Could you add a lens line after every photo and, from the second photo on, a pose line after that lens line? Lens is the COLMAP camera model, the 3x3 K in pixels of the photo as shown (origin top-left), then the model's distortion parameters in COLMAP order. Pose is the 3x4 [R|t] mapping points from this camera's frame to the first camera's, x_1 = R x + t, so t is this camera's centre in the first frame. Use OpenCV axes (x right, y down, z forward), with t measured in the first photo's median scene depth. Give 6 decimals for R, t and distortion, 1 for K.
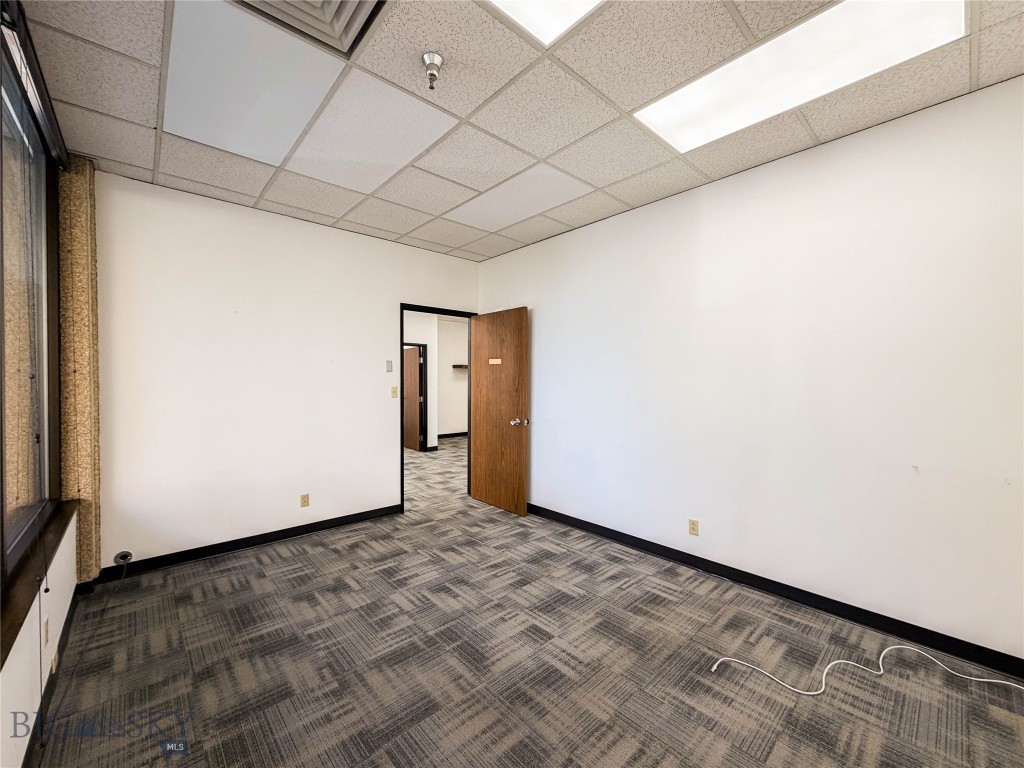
lens RADIAL K [[417.2, 0, 506.2], [0, 417.2, 384.5], [0, 0, 1]] dist [-0.003600, -0.000203]
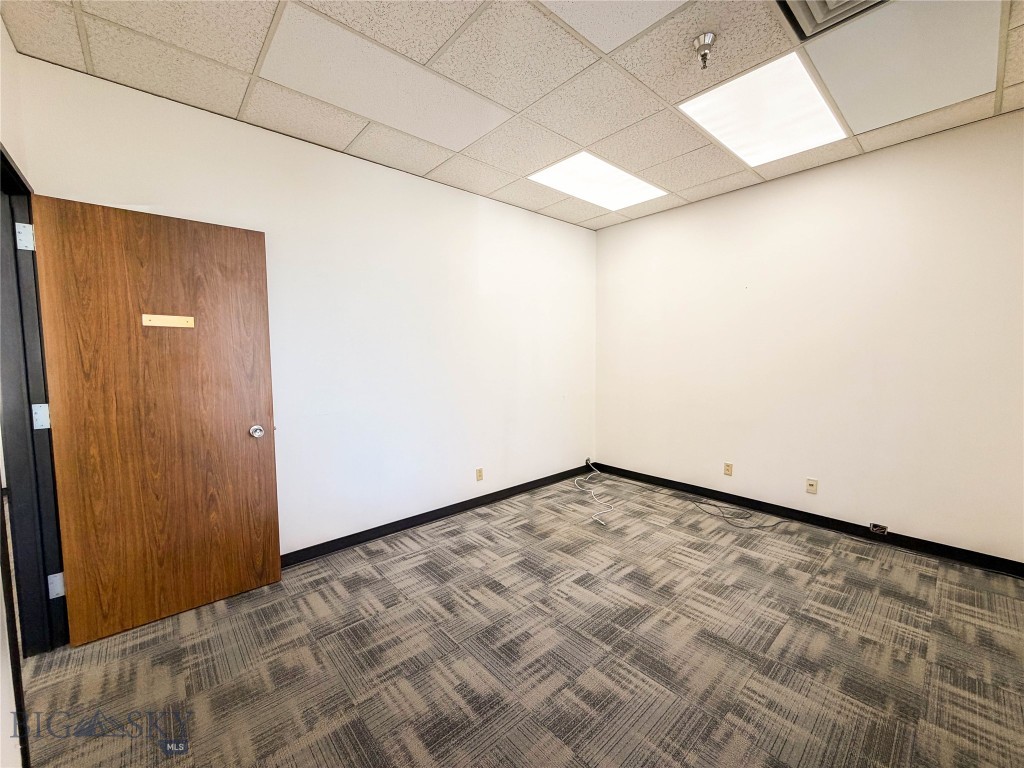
lens RADIAL K [[417.2, 0, 506.2], [0, 417.2, 384.5], [0, 0, 1]] dist [-0.003600, -0.000203]
pose [[-0.005785, -0.073638, 0.997268, -0.847626], [0.022734, 0.997017, 0.073752, -0.013505], [-0.999725, 0.023099, -0.004094, 1.019443]]
